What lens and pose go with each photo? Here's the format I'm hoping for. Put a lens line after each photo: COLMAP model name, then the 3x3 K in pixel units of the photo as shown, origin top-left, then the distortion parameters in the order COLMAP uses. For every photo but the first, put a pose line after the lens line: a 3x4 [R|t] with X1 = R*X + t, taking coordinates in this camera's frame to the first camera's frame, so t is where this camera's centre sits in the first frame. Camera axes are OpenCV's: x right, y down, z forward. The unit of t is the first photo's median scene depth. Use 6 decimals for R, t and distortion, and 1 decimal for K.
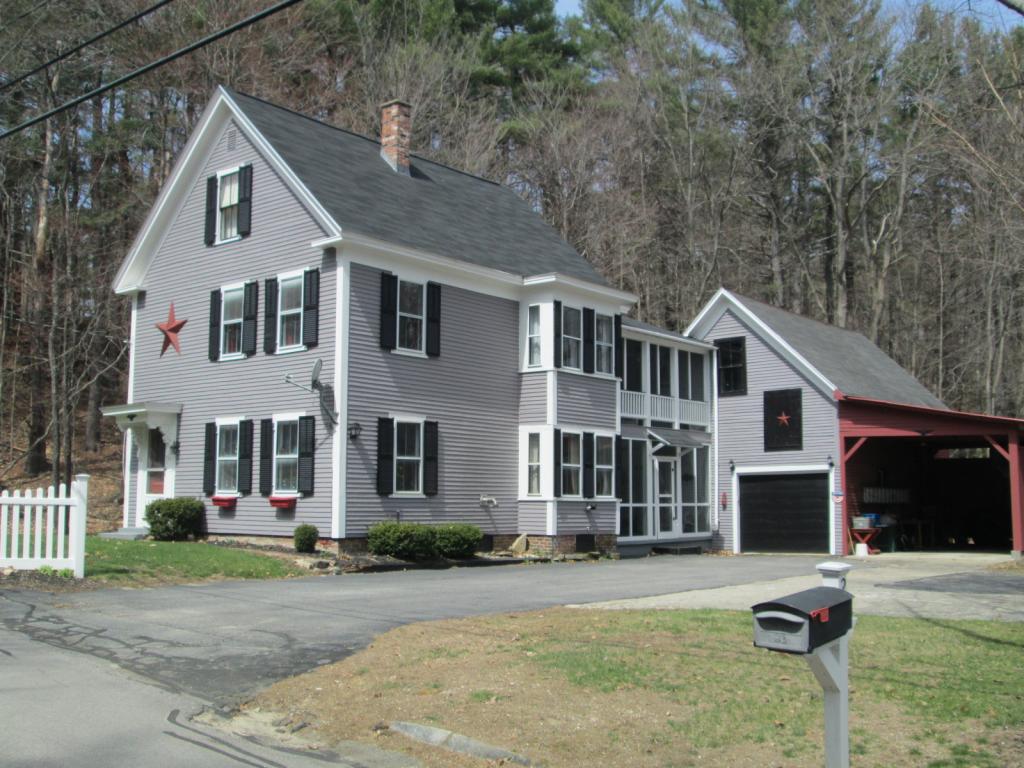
lens RADIAL K [[1082.8, 0, 512.6], [0, 1082.8, 386.5], [0, 0, 1]] dist [-0.063980, 0.000000]
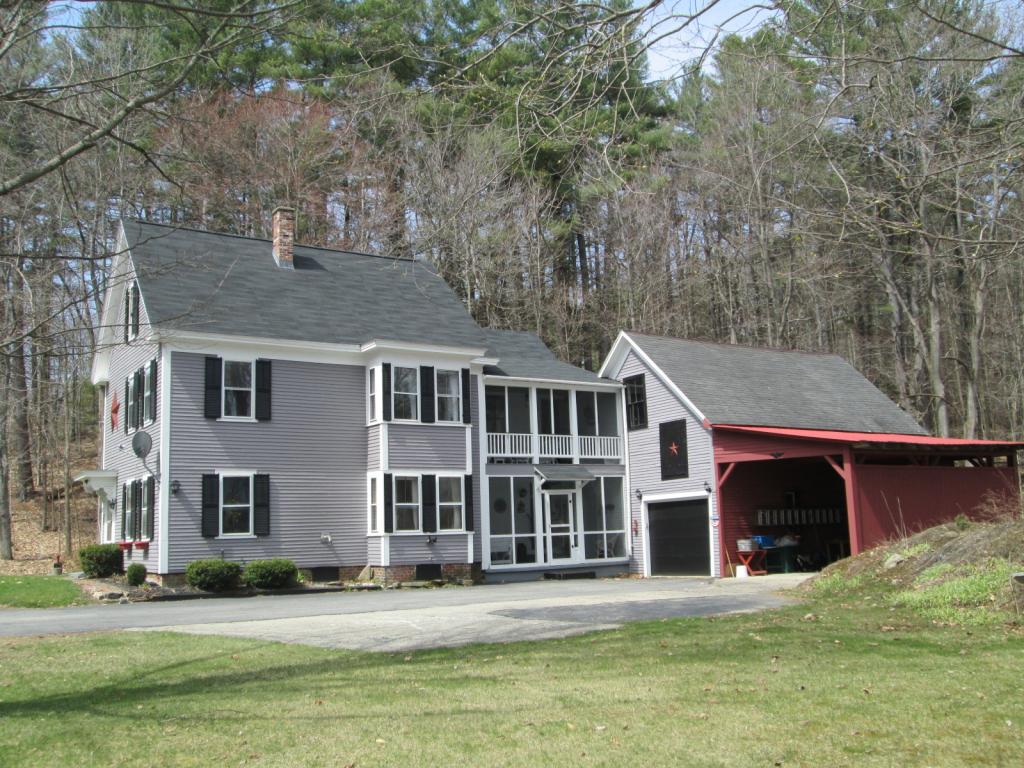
lens RADIAL K [[998.9, 0, 512.0], [0, 998.9, 382.6], [0, 0, 1]] dist [-0.045530, 0.000000]
pose [[0.953221, -0.079147, -0.291729, 0.464969], [0.067443, 0.996471, -0.049977, 0.004086], [0.294655, 0.027964, 0.955194, 0.014454]]
